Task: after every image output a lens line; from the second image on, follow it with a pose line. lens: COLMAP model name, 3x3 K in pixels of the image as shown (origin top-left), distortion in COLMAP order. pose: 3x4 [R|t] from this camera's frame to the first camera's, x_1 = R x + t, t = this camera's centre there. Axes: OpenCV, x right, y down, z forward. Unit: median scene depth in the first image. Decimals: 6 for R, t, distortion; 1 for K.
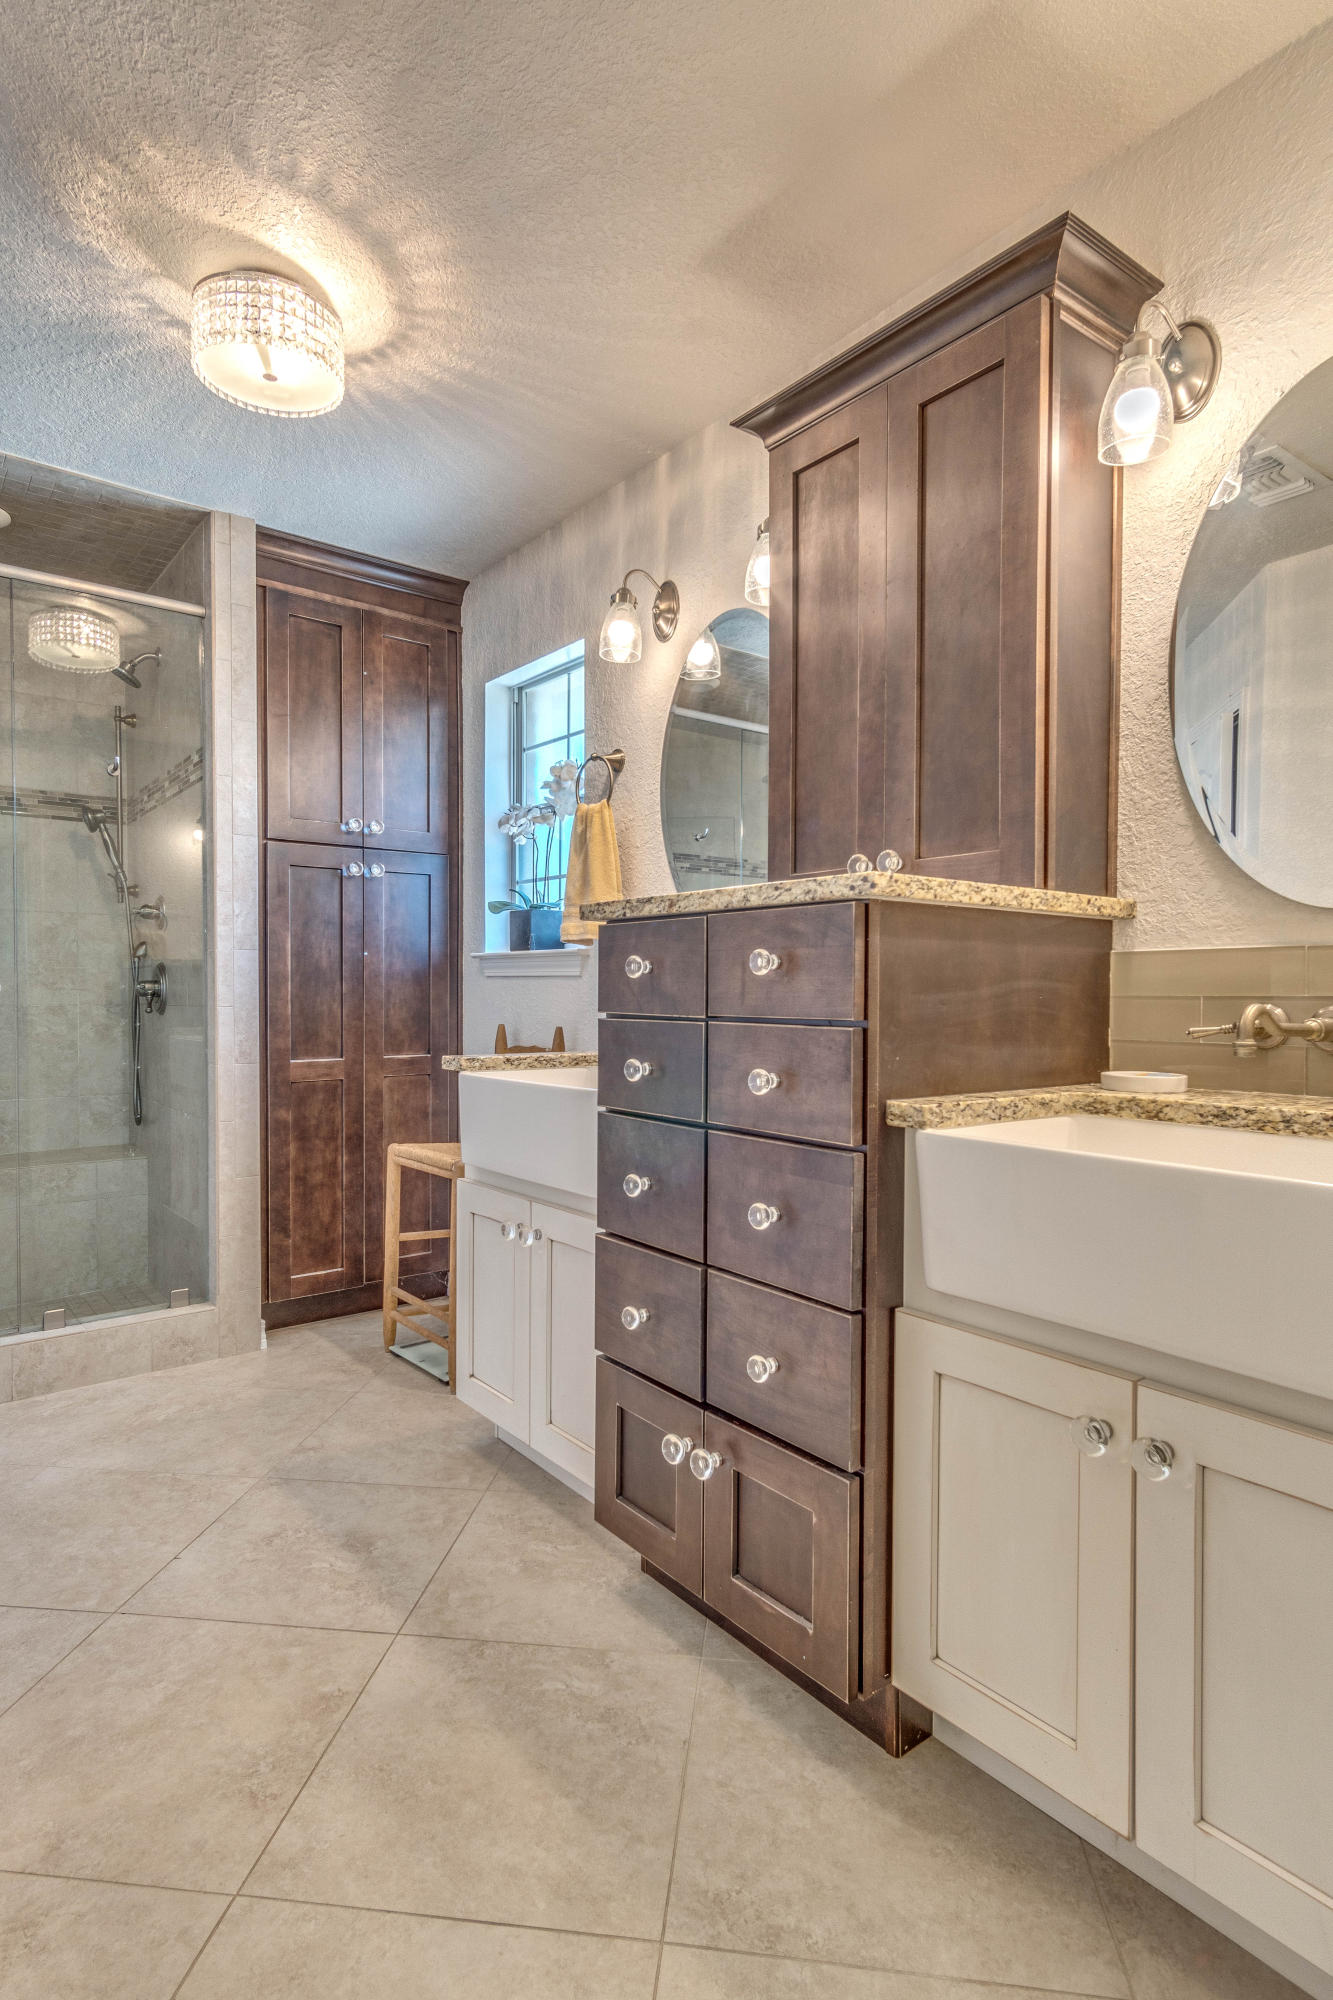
lens RADIAL K [[1063.2, 0, 666.9], [0, 1063.2, 1015.0], [0, 0, 1]] dist [0.004250, 0.003862]
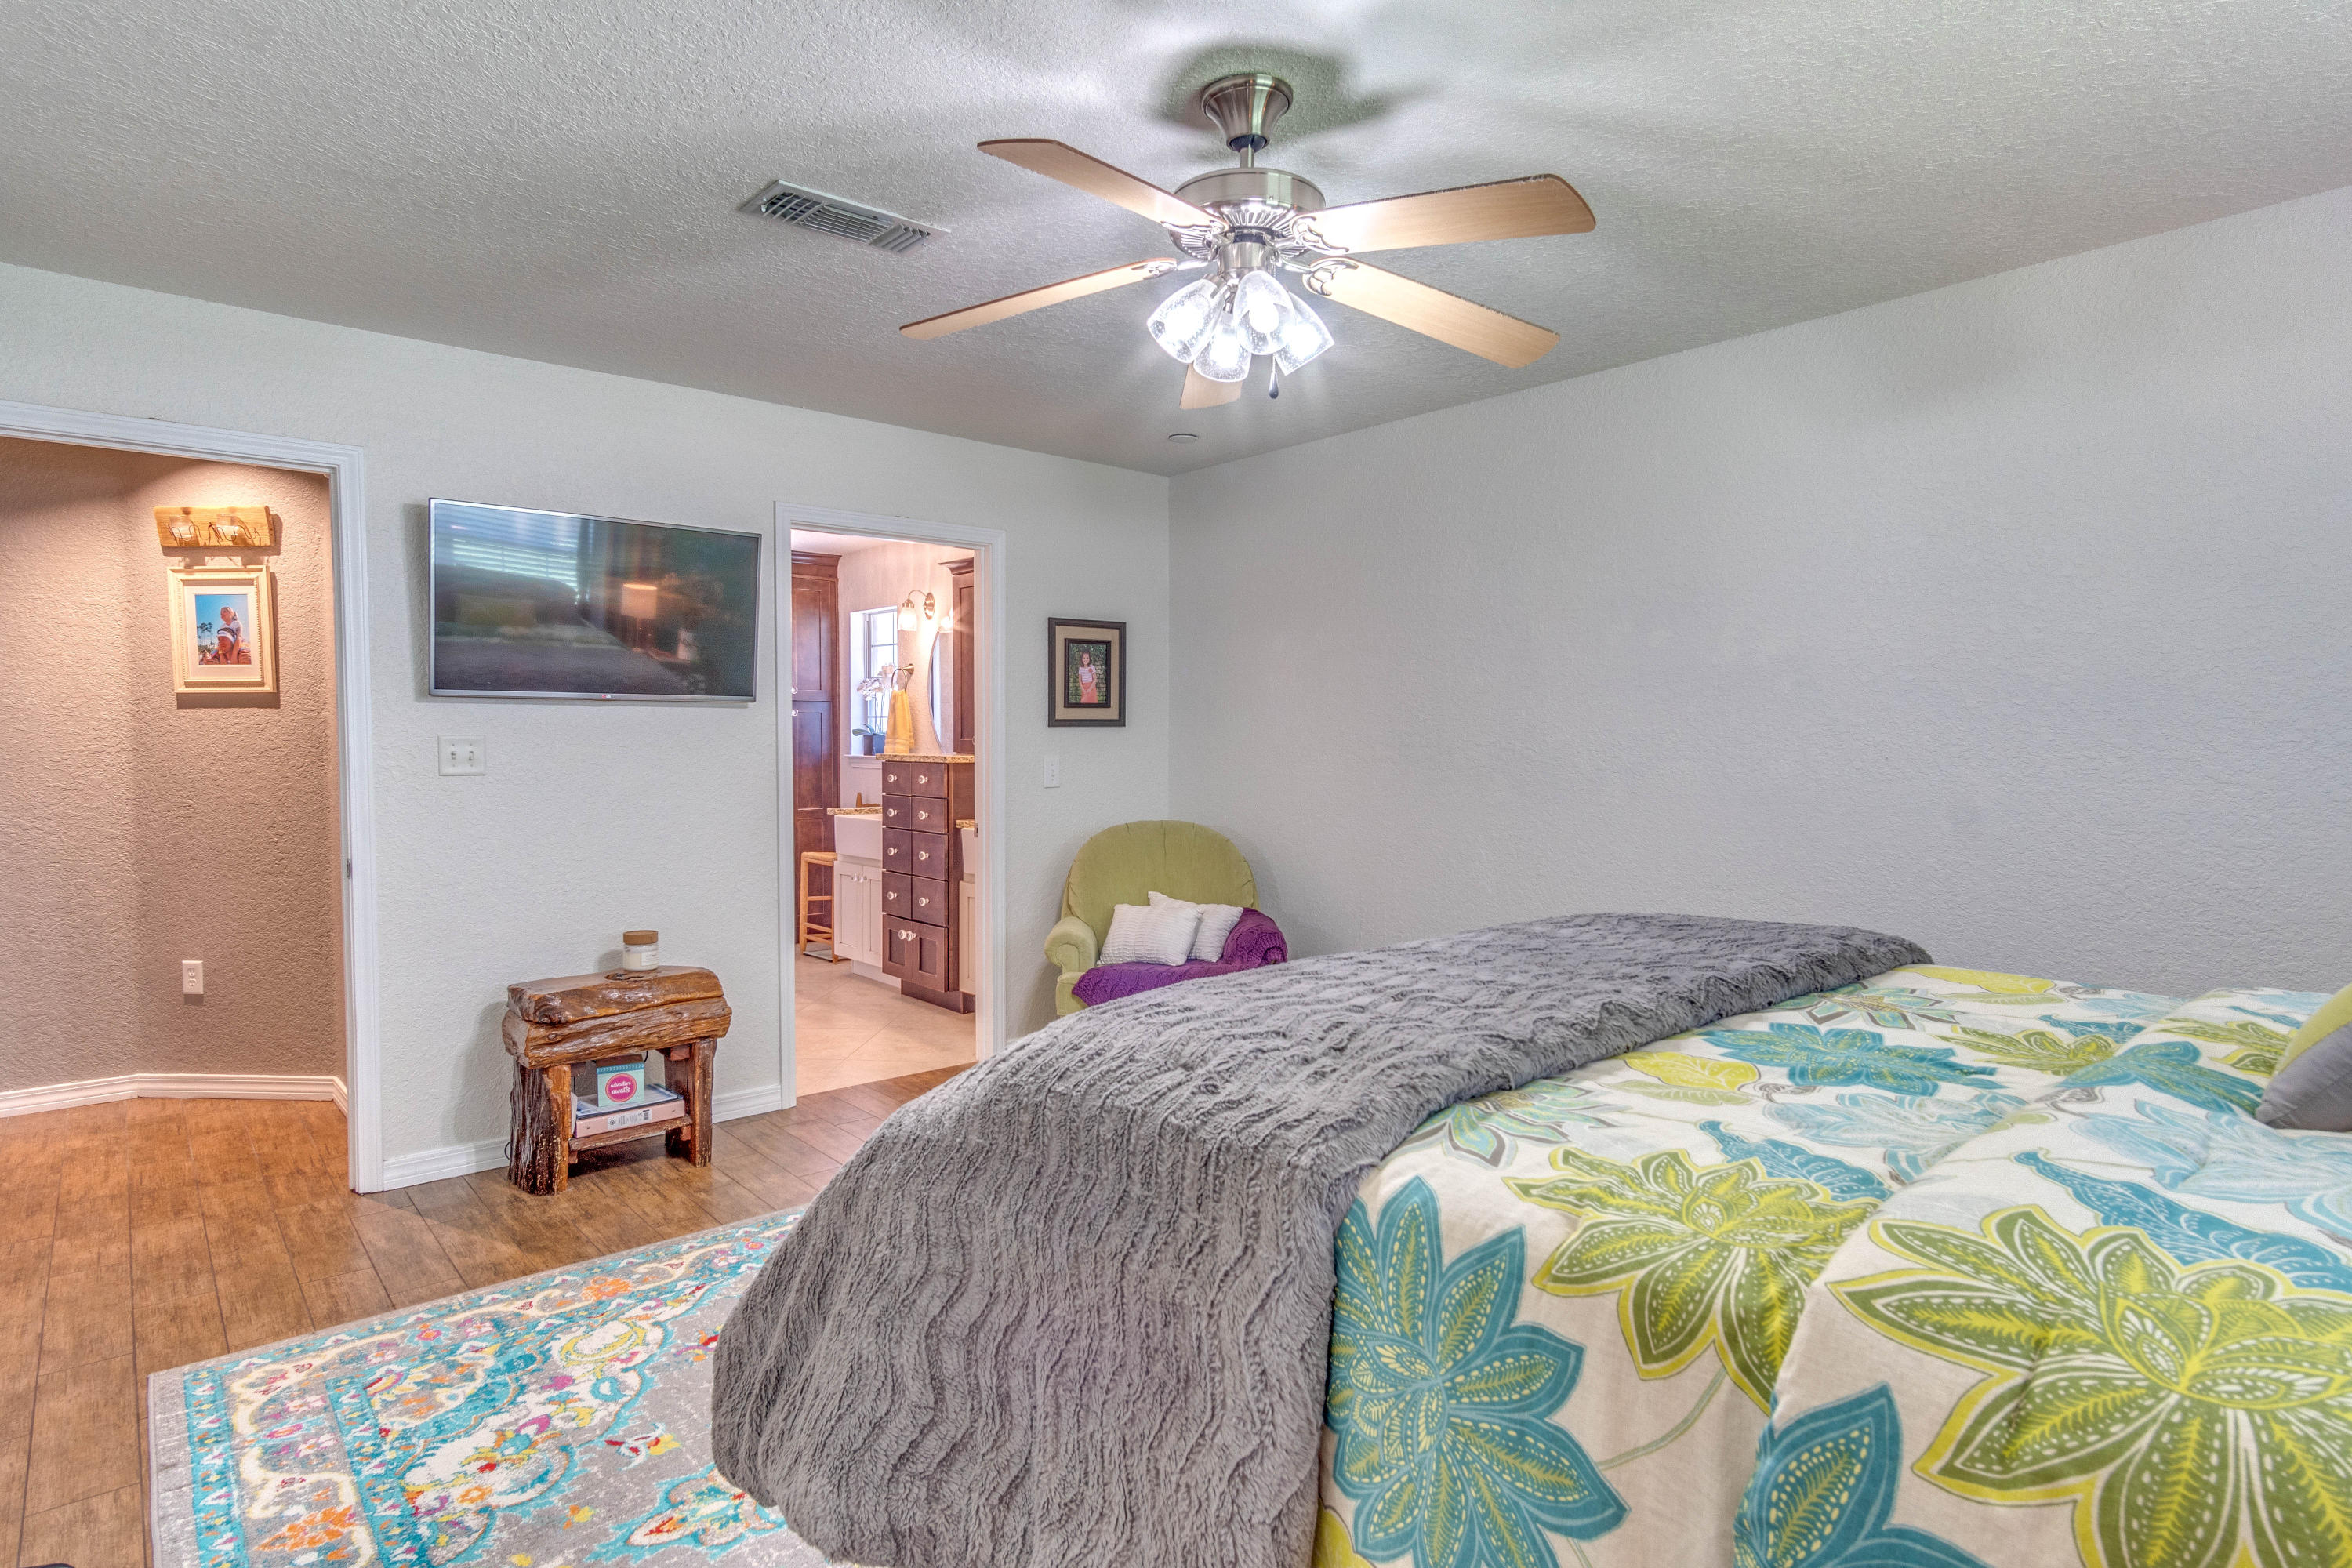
lens RADIAL K [[1250.4, 0, 1173.6], [0, 1250.4, 779.8], [0, 0, 1]] dist [0.004250, 0.003862]
pose [[0.998518, -0.003025, 0.054336, 0.298310], [0.002314, 0.999911, 0.013148, -0.044304], [-0.054371, -0.013003, 0.998436, -1.332159]]
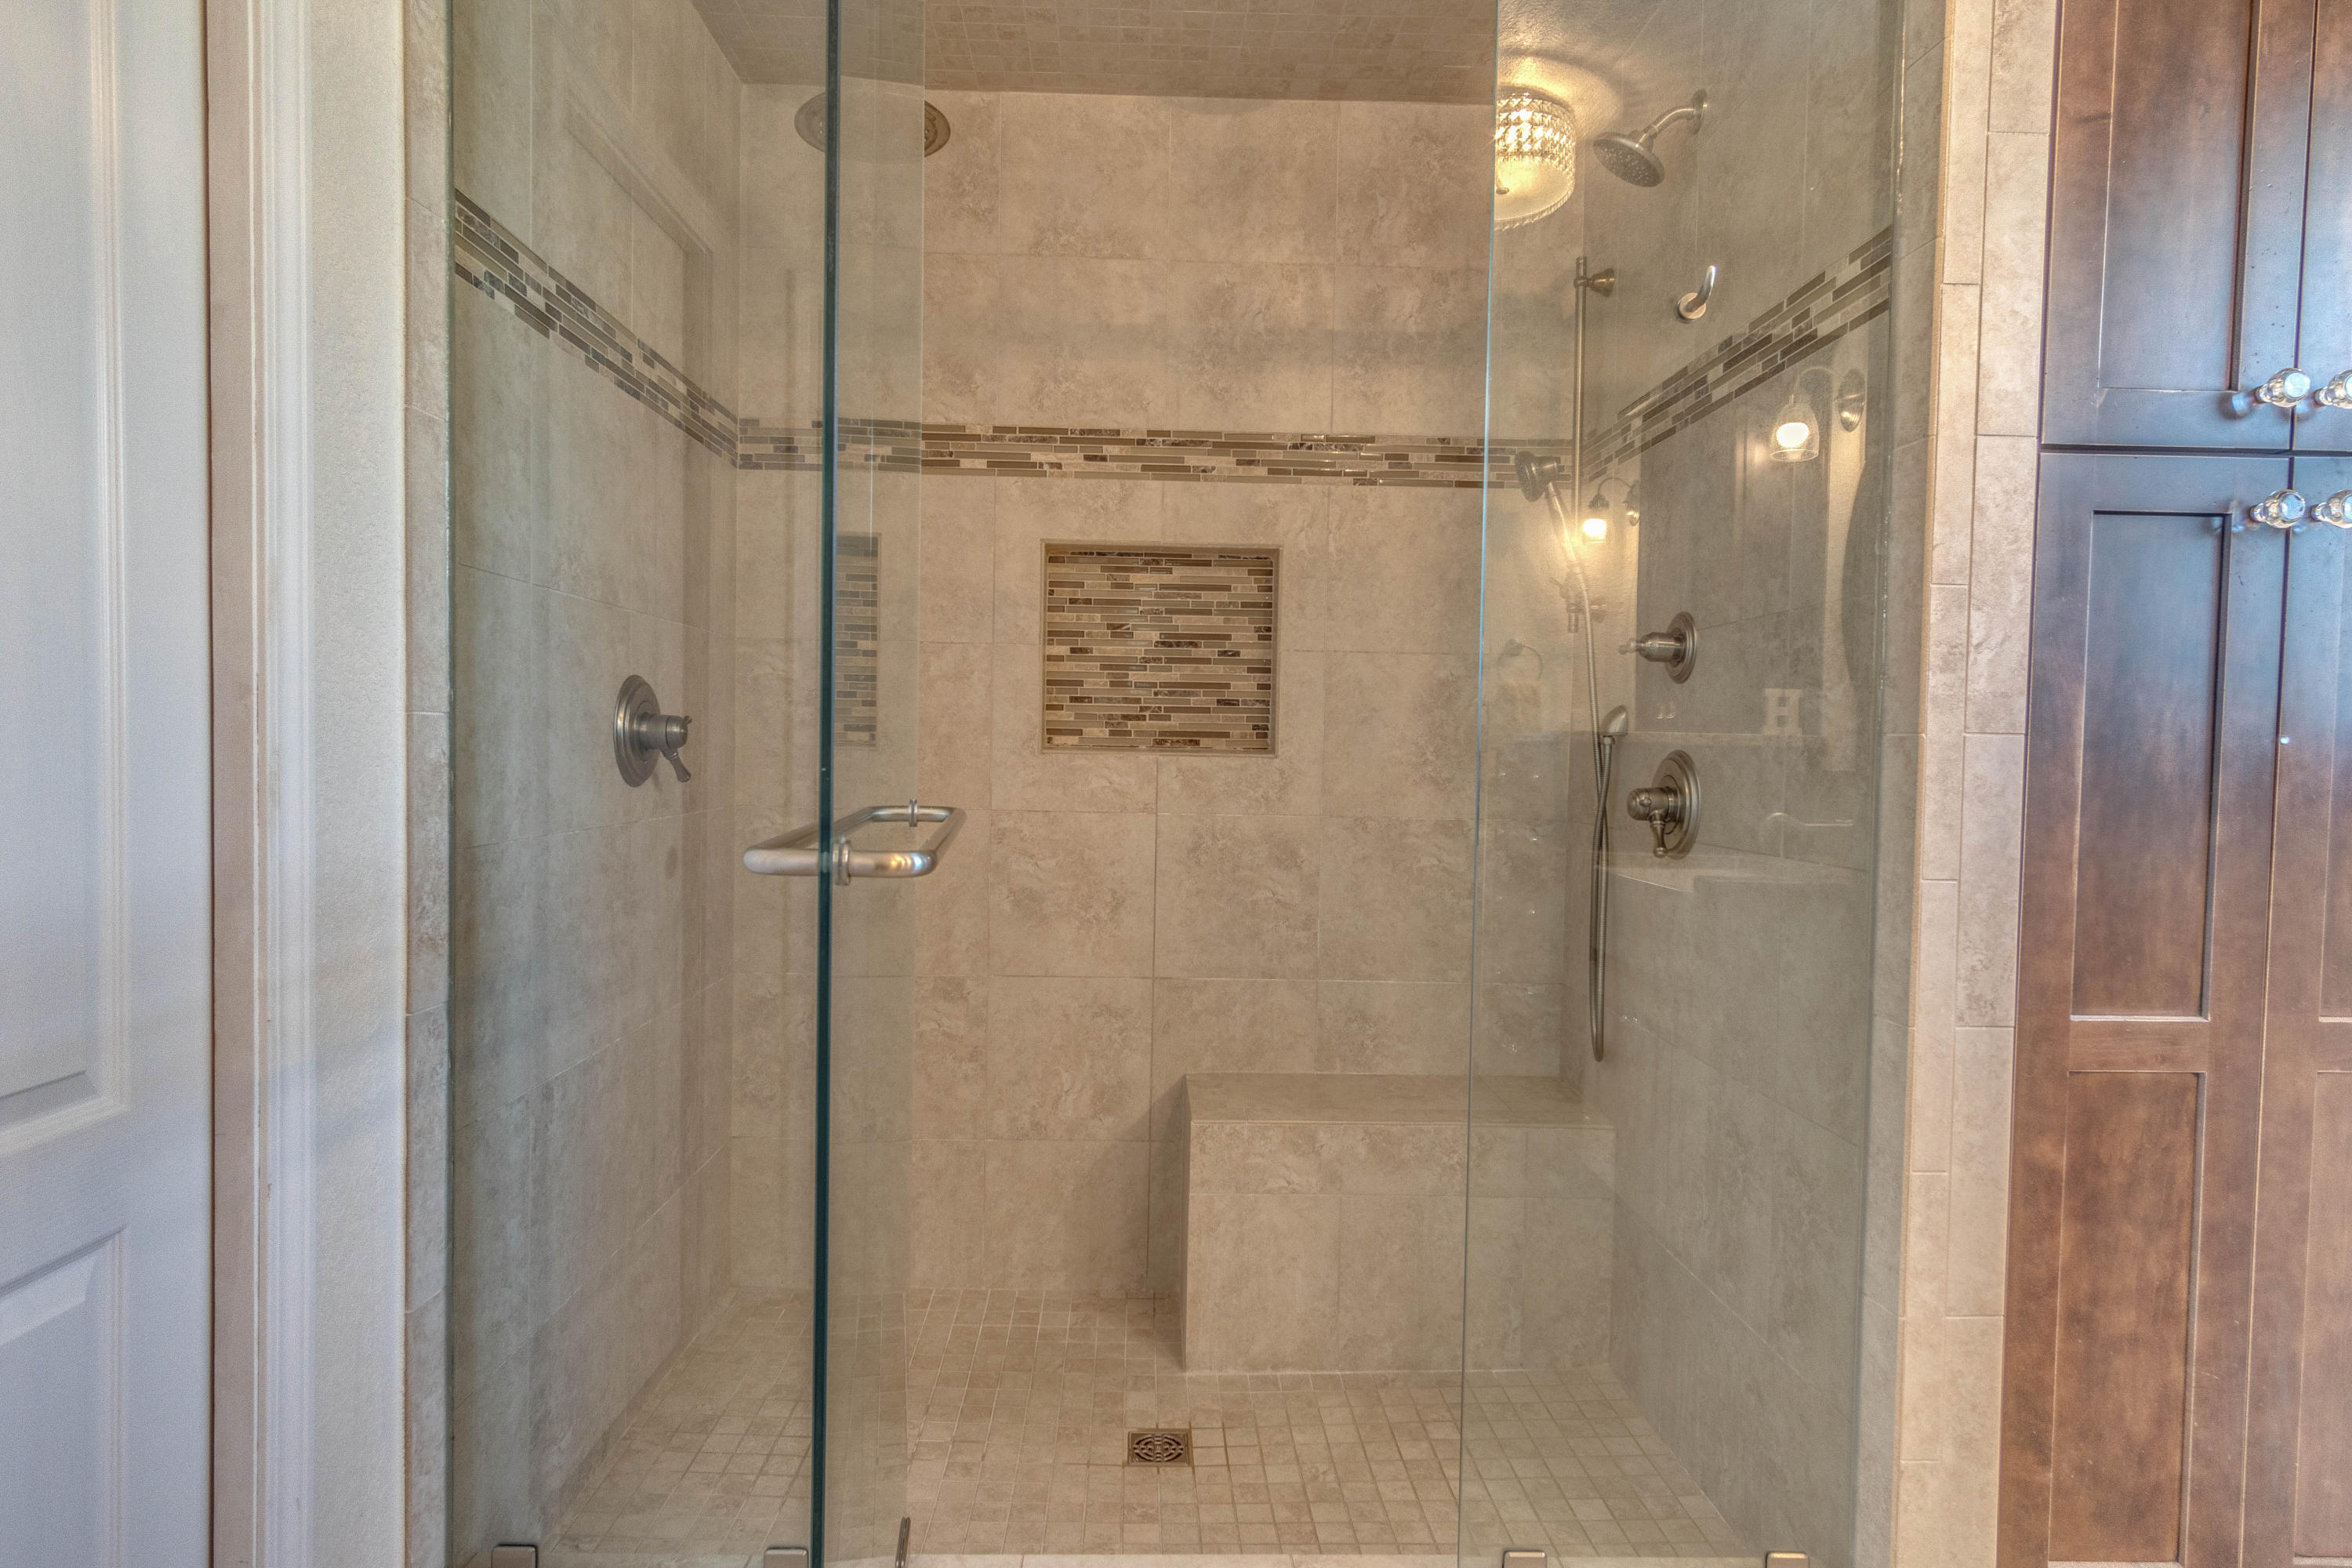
lens RADIAL K [[1250.4, 0, 1173.3], [0, 1250.4, 783.1], [0, 0, 1]] dist [0.004250, 0.003862]
pose [[0.811786, 0.032731, -0.583036, -0.348881], [-0.027732, 0.999462, 0.017497, -0.040593], [0.583296, 0.001965, 0.812258, 0.428378]]
